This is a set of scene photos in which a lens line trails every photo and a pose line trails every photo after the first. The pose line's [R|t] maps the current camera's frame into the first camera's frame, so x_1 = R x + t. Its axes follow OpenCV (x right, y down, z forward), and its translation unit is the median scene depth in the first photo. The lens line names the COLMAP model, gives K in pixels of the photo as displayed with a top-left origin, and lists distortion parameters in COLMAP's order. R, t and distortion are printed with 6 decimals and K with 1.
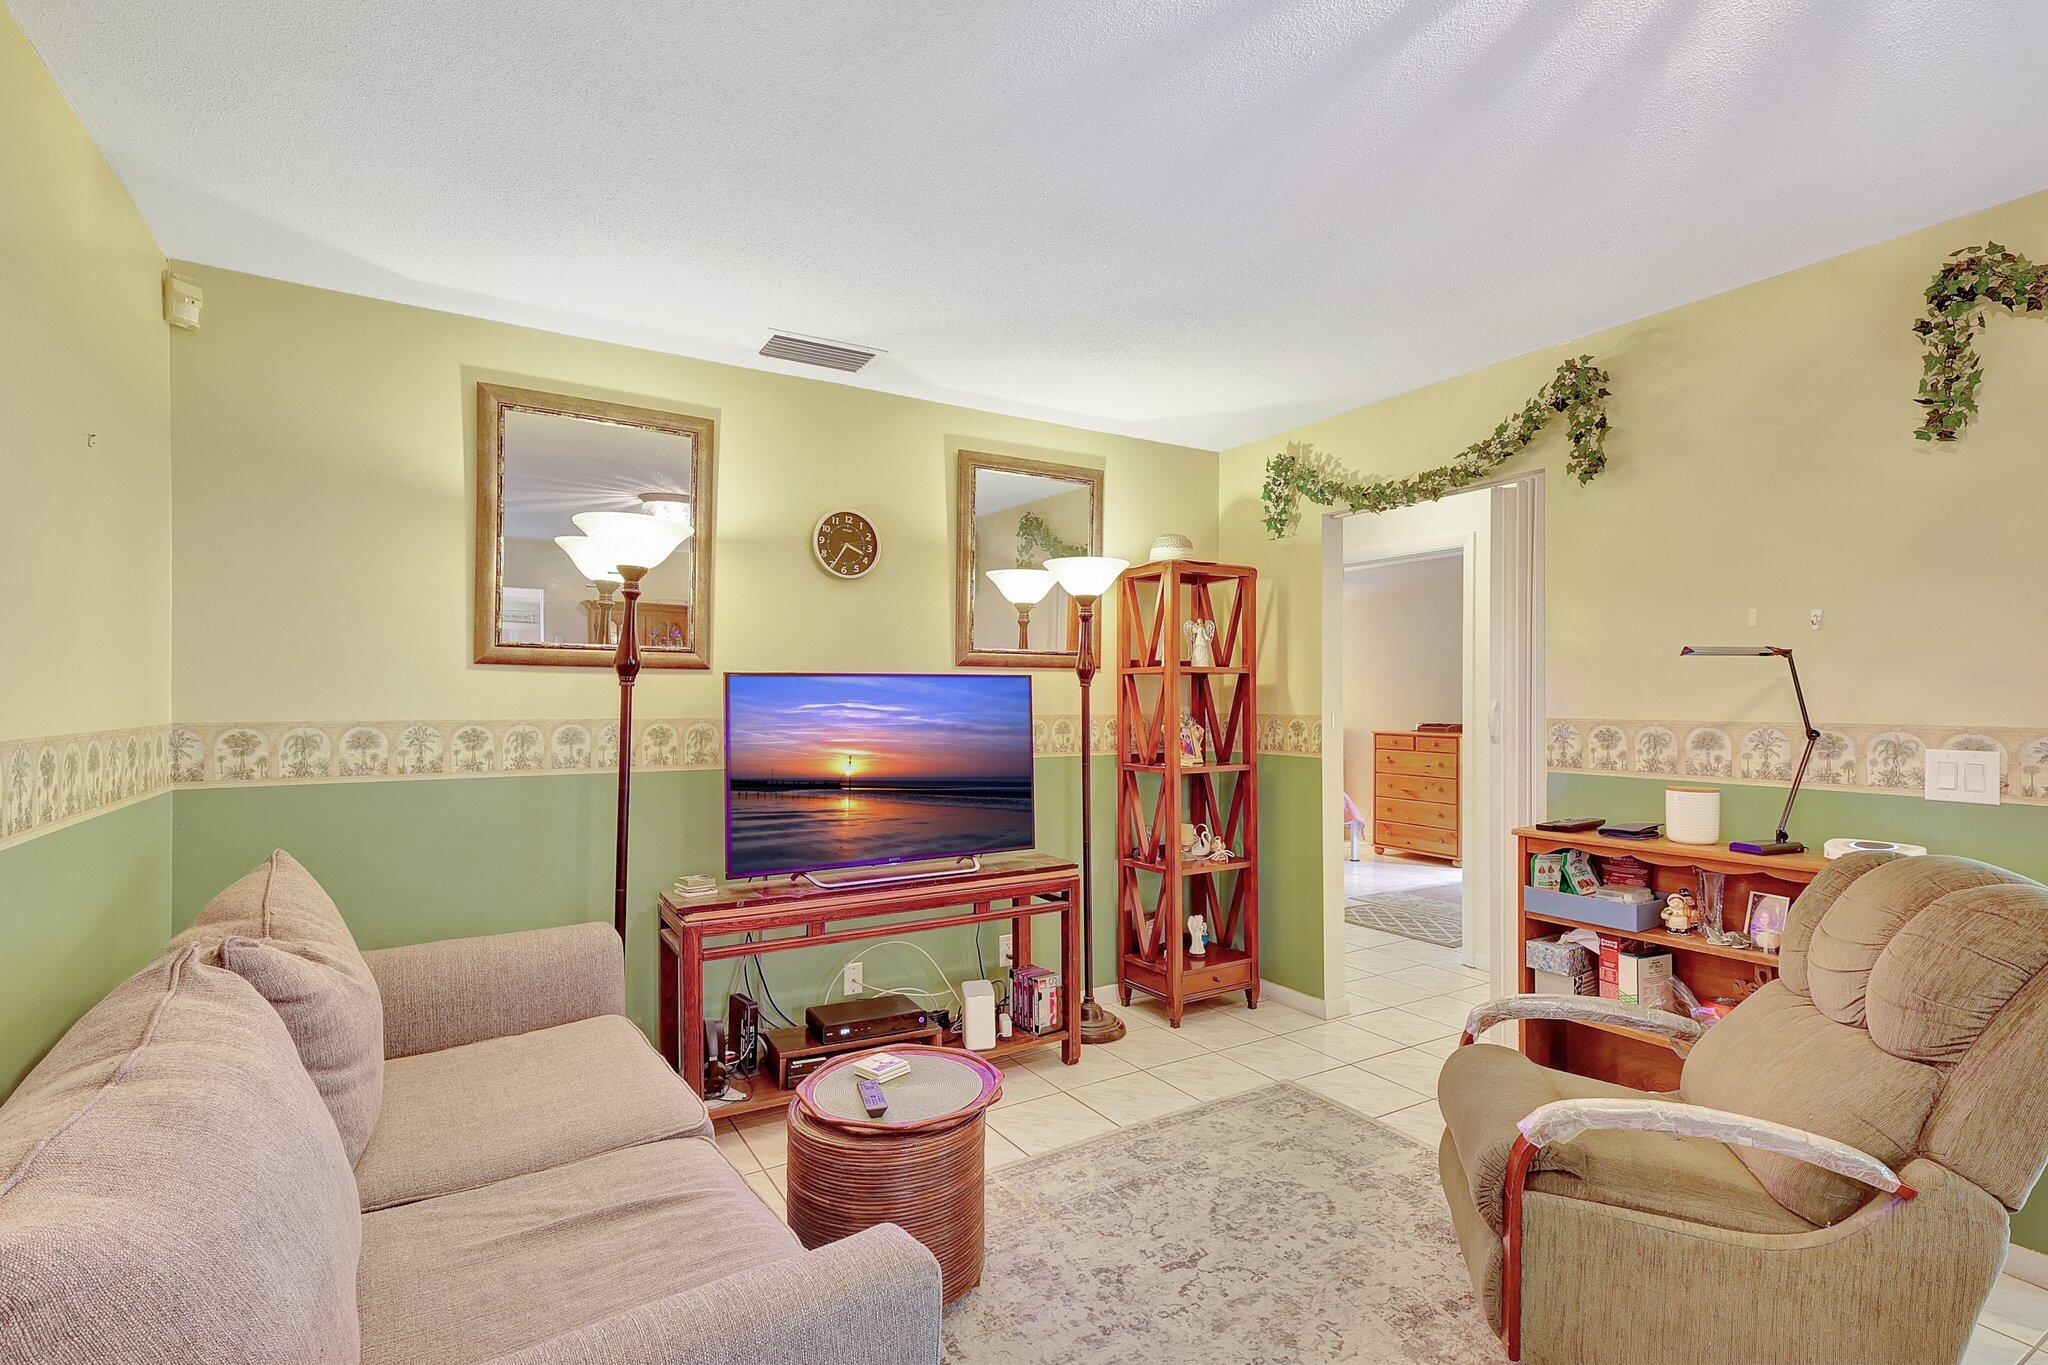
lens RADIAL K [[952.6, 0, 1024.6], [0, 952.6, 695.2], [0, 0, 1]] dist [0.021227, 0.000059]
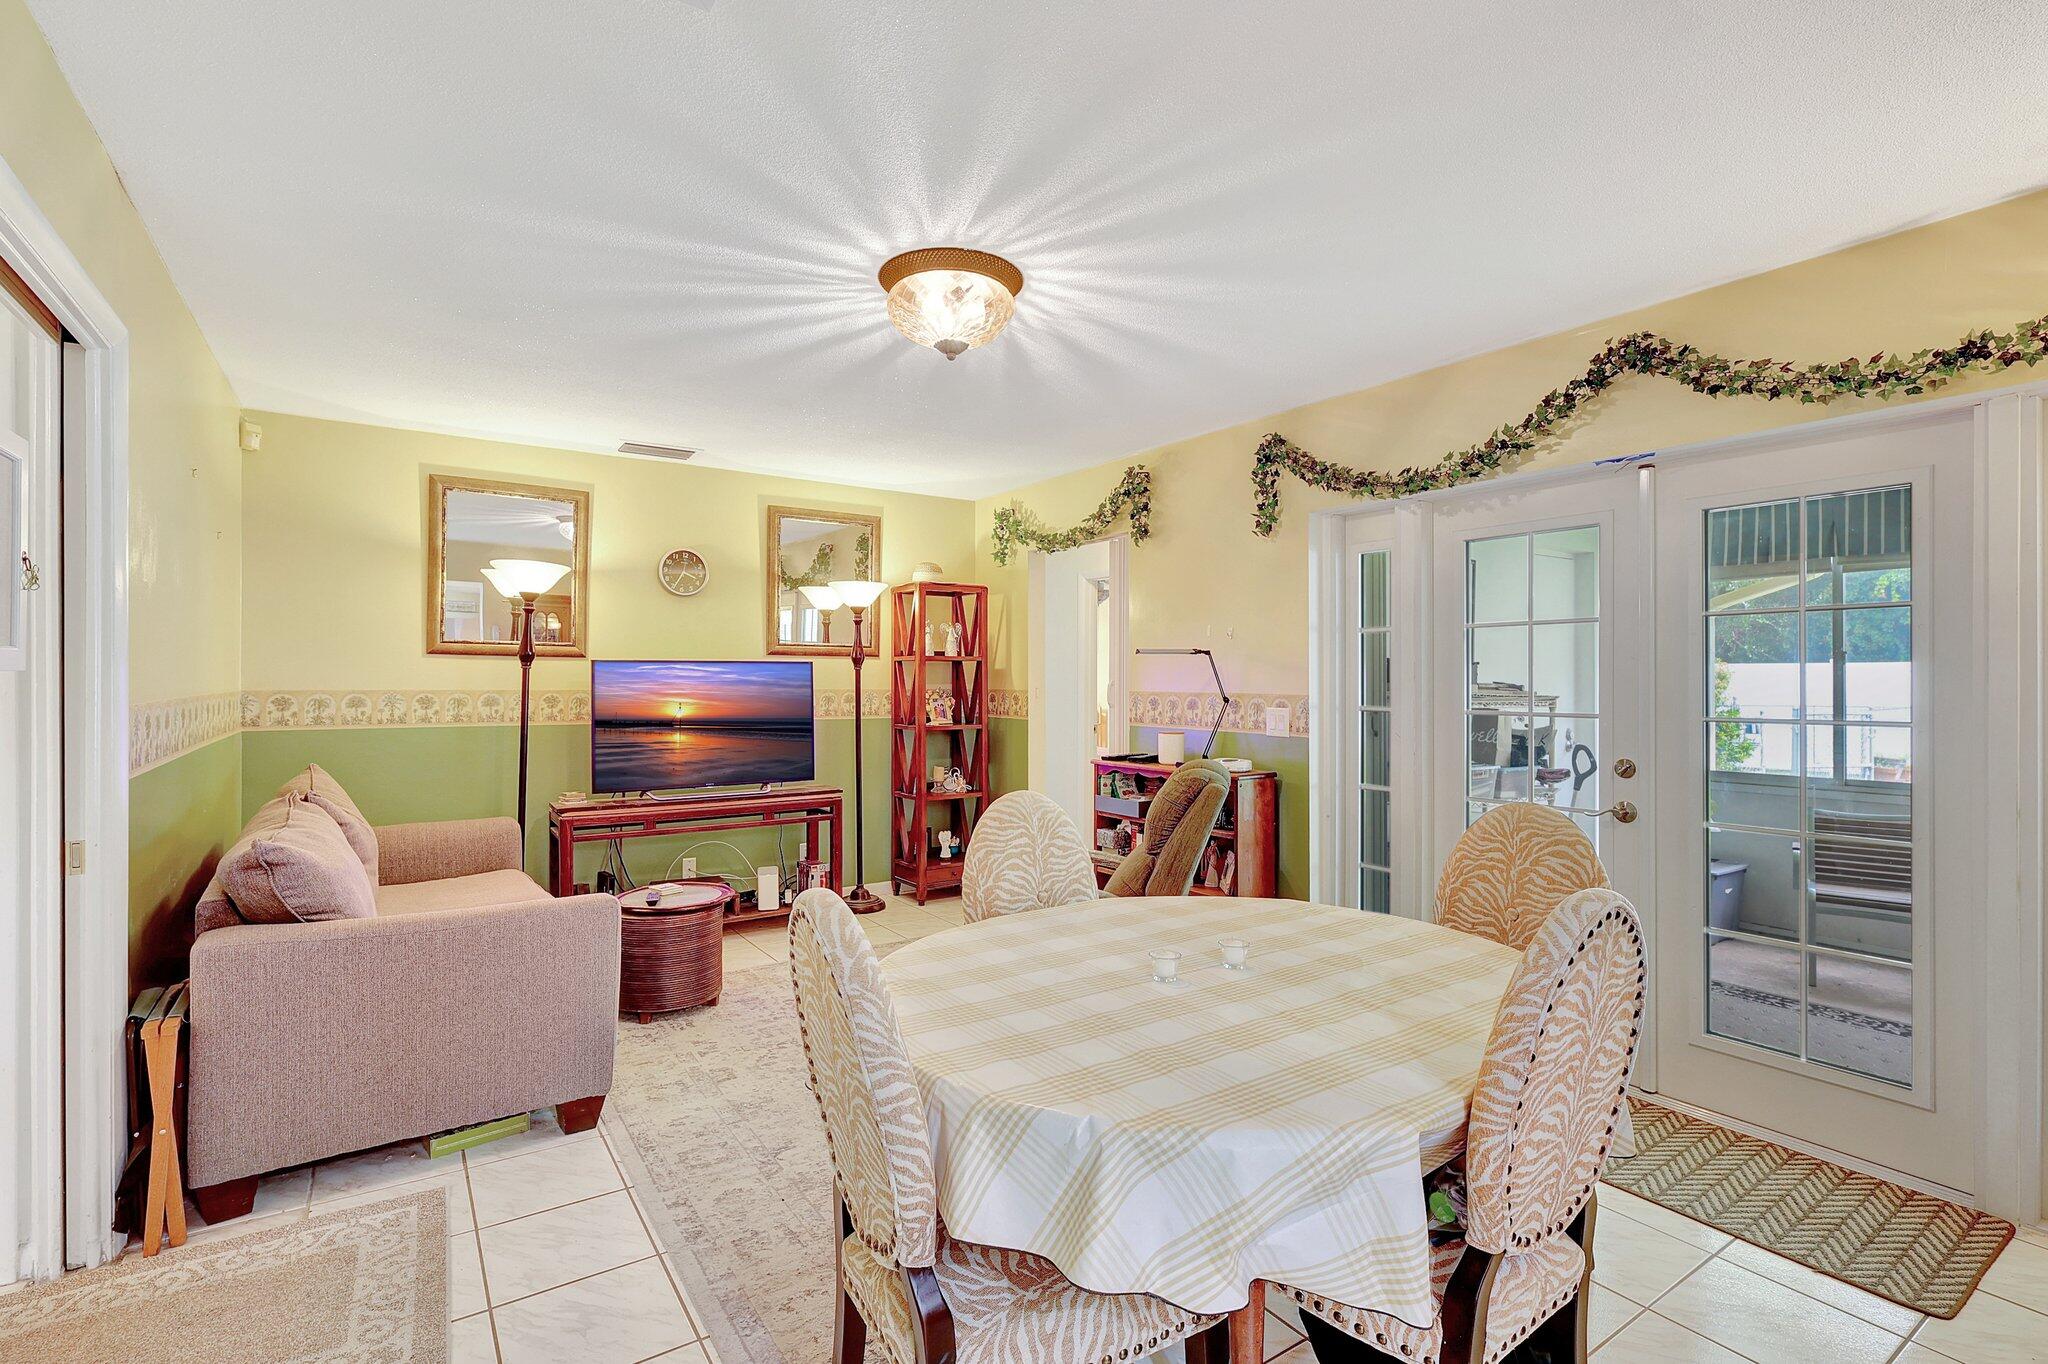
lens RADIAL K [[953.5, 0, 1024.0], [0, 953.5, 682.0], [0, 0, 1]] dist [-0.000338, -0.000068]
pose [[0.999056, 0.003528, 0.043306, 0.295842], [-0.003805, 0.999973, 0.006302, -0.000570], [-0.043283, -0.006460, 0.999042, -0.530387]]
